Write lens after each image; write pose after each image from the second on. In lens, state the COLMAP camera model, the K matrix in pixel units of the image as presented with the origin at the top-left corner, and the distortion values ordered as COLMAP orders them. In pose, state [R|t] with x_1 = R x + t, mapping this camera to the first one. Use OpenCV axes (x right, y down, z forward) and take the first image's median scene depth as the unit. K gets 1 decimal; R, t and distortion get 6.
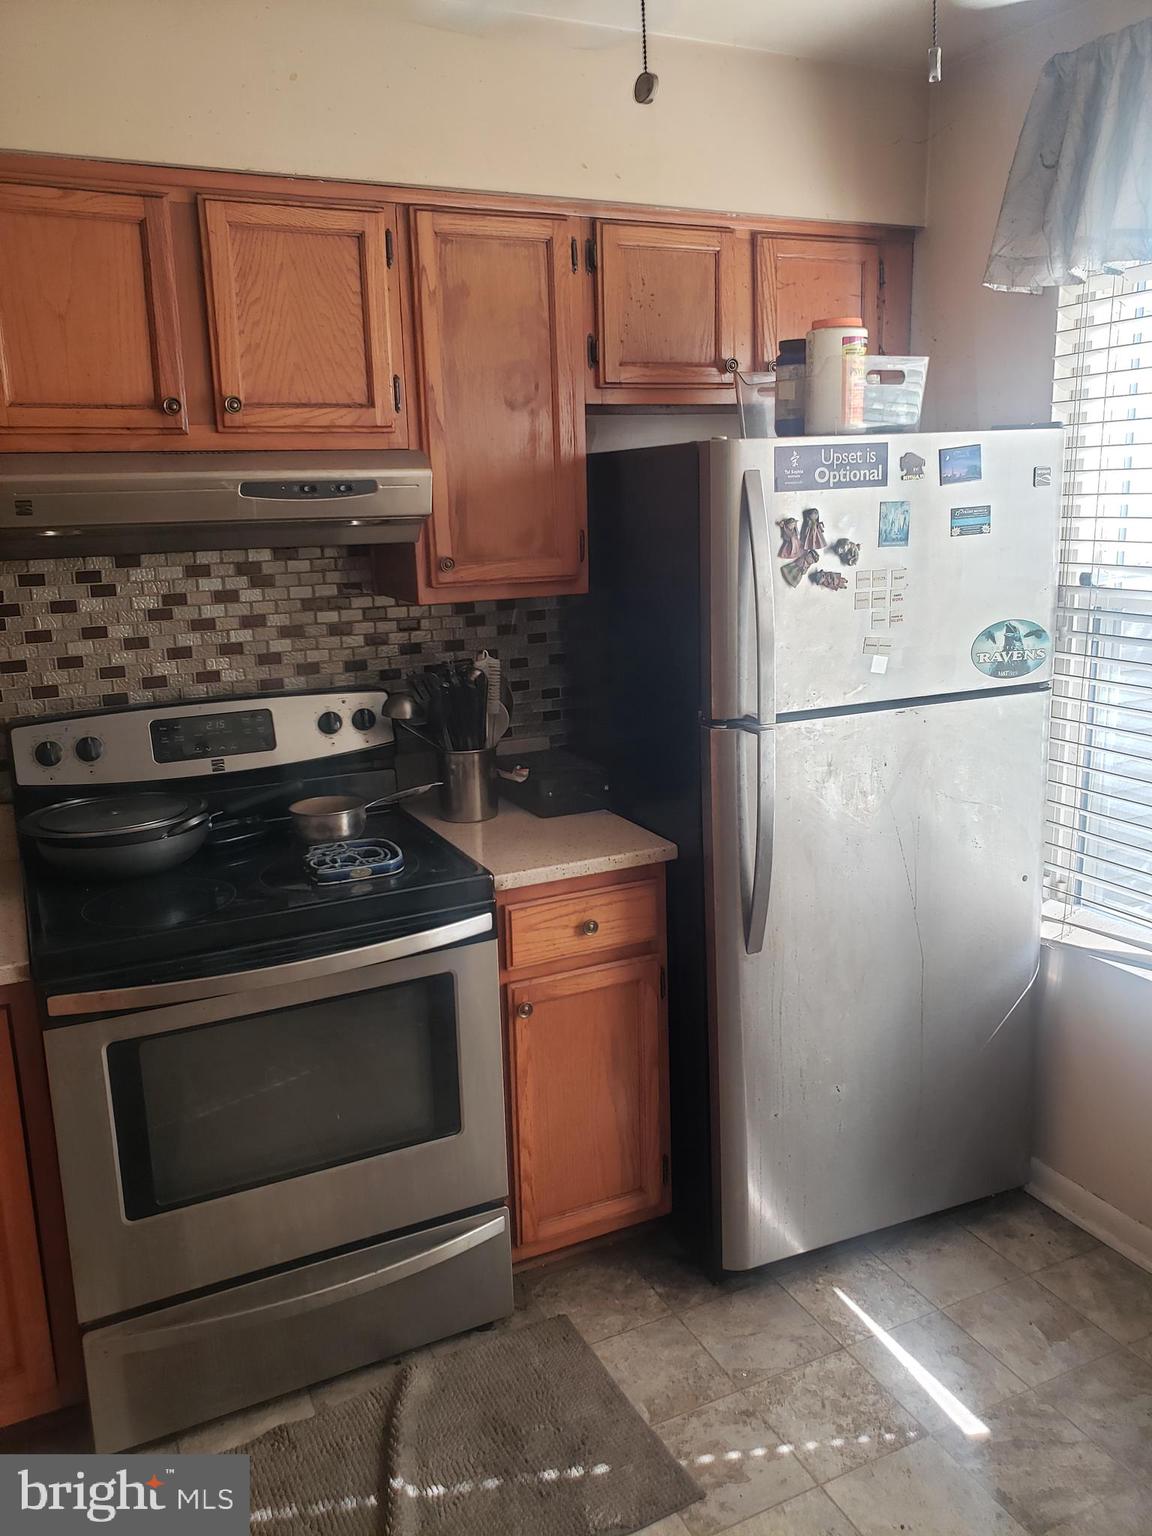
lens RADIAL K [[1186.3, 0, 573.7], [0, 1186.3, 737.3], [0, 0, 1]] dist [0.025269, -0.004358]
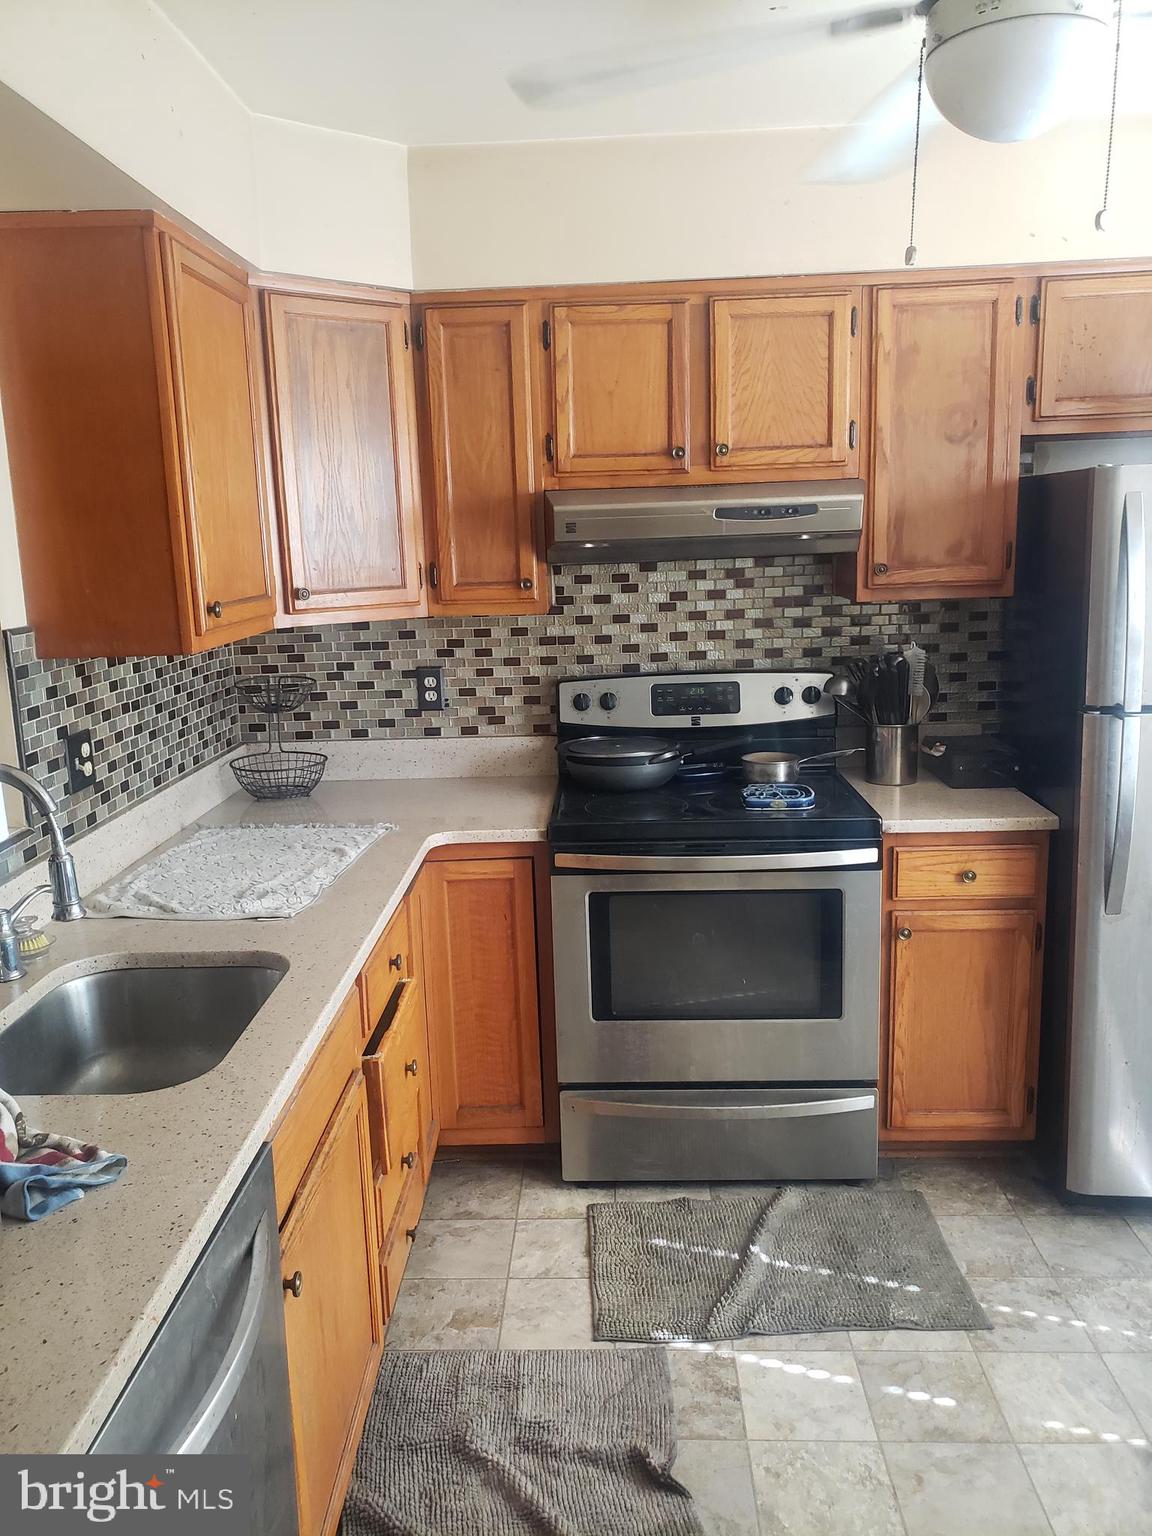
lens RADIAL K [[1168.6, 0, 566.5], [0, 1168.6, 744.9], [0, 0, 1]] dist [0.041481, -0.112377]
pose [[0.883036, 0.082213, -0.462049, 0.186223], [-0.084800, 0.996282, 0.015206, 0.044423], [0.461581, 0.025754, 0.886724, -0.230949]]
